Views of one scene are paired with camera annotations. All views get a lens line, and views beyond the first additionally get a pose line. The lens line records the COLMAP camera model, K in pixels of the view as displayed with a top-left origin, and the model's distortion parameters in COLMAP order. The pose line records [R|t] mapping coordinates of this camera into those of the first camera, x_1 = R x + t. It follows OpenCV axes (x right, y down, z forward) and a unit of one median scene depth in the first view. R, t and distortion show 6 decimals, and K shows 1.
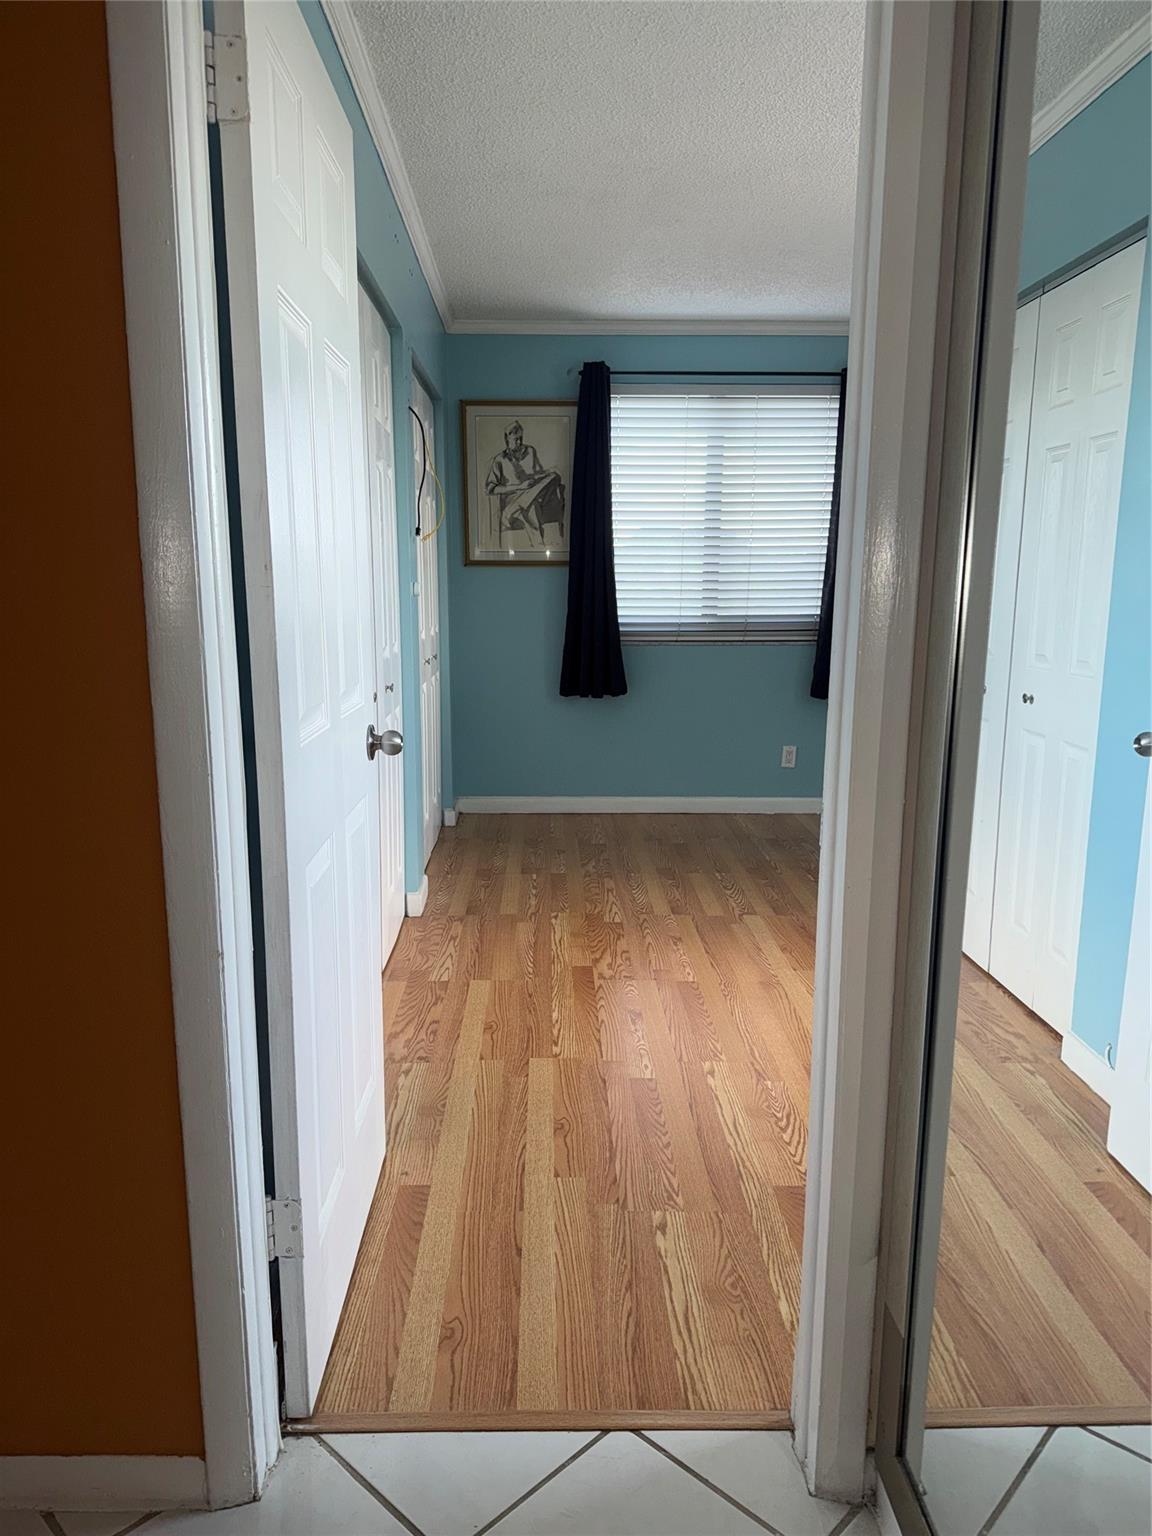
lens RADIAL K [[1060.0, 0, 573.5], [0, 1060.0, 796.1], [0, 0, 1]] dist [0.066357, -0.088271]
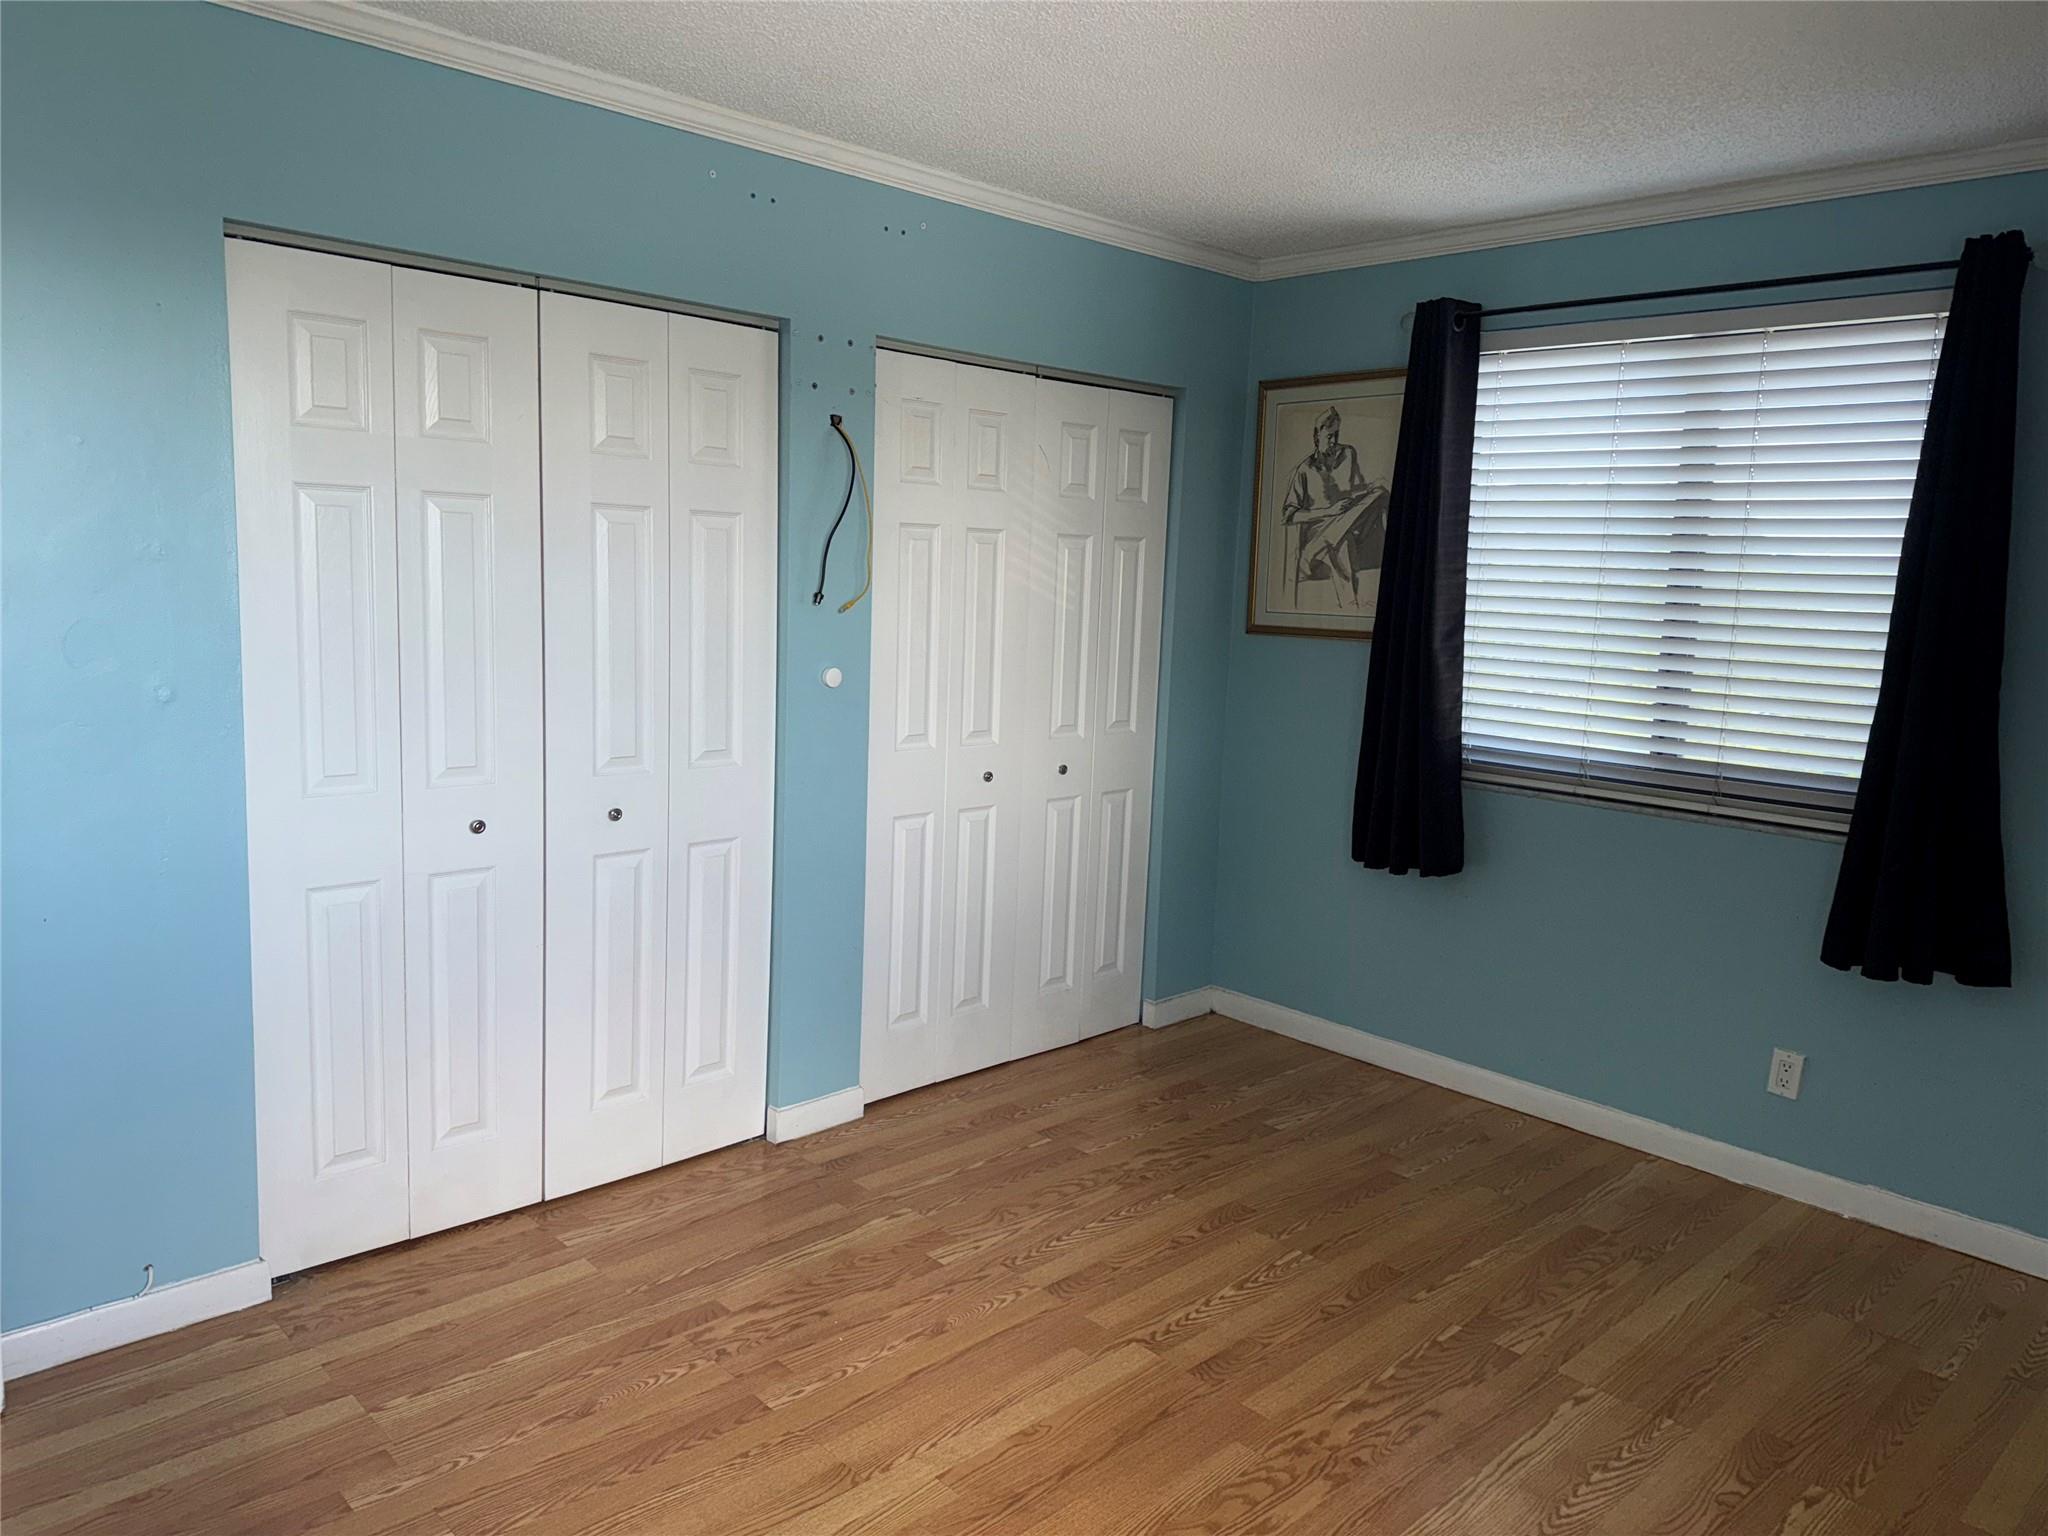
lens RADIAL K [[1413.4, 0, 985.0], [0, 1413.4, 765.5], [0, 0, 1]] dist [0.066357, -0.088271]
pose [[0.672603, 0.123617, -0.729605, 0.452065], [-0.180704, 0.983538, 0.000055, -0.117561], [0.717601, 0.131806, 0.683869, 0.338349]]
